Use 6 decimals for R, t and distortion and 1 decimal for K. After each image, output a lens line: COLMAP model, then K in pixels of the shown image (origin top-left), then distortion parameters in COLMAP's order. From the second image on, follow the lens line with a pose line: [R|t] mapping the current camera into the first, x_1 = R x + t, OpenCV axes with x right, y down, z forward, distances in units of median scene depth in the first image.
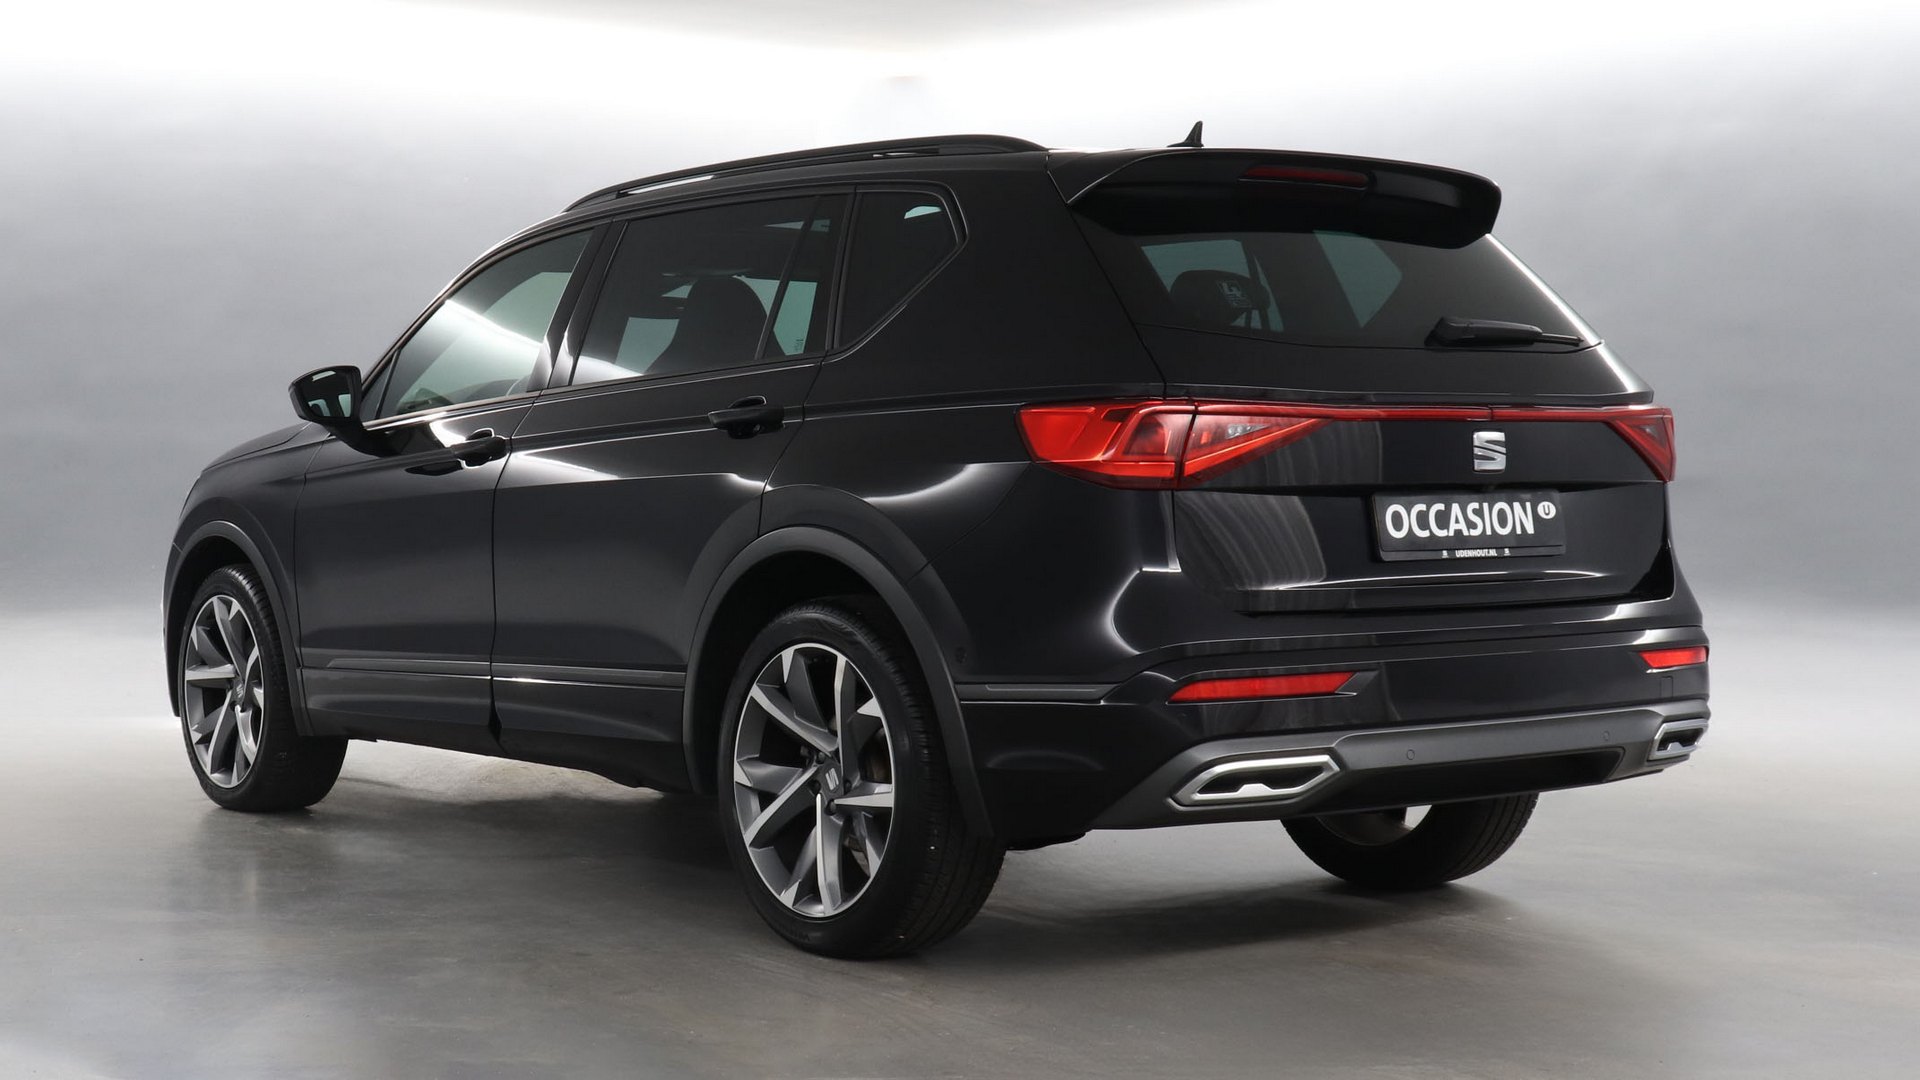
lens RADIAL K [[2592.7, 0, 960.0], [0, 2592.7, 540.0], [0, 0, 1]] dist [-0.008830, -0.004181]
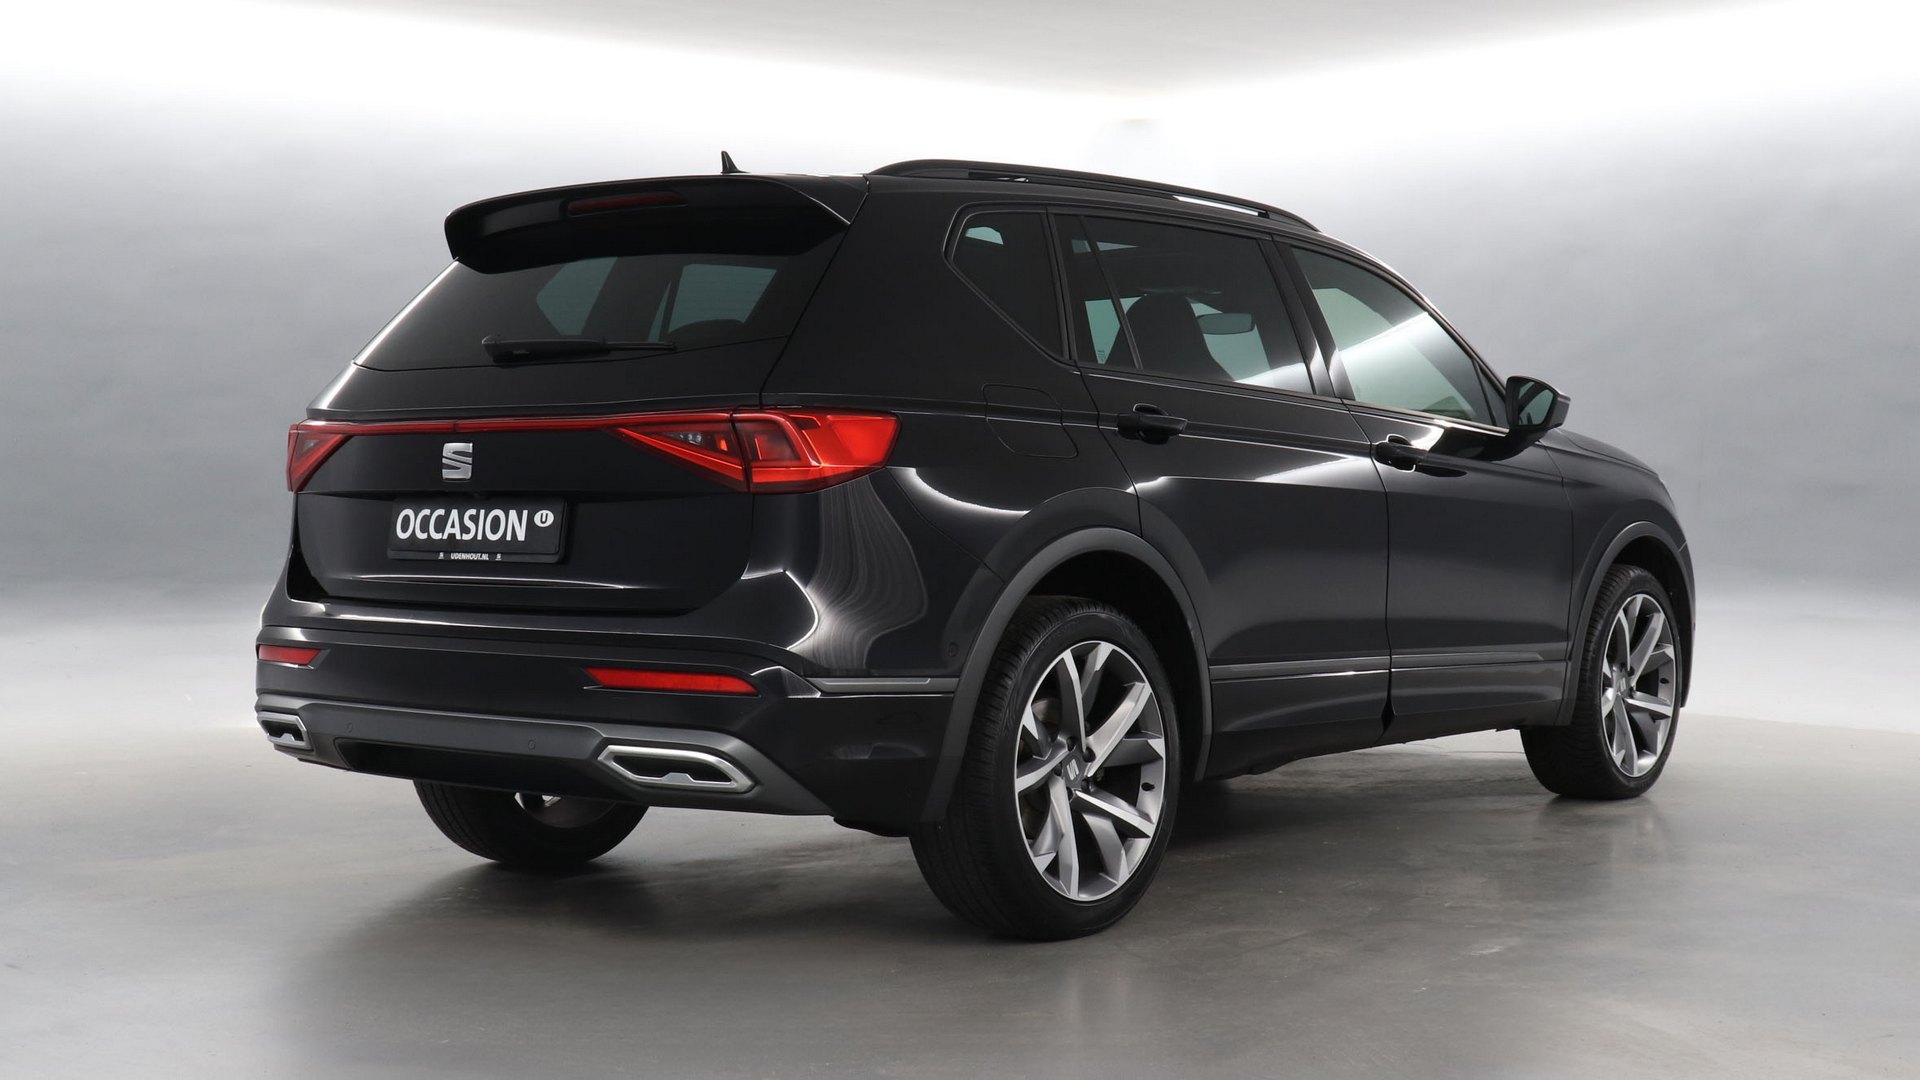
lens RADIAL K [[2592.7, 0, 960.0], [0, 2592.7, 540.0], [0, 0, 1]] dist [-0.008830, -0.004181]
pose [[0.246269, 0.028367, -0.968786, 1.286793], [-0.027089, 0.999383, 0.022377, -0.031170], [0.968823, 0.020733, 0.246885, 0.932411]]
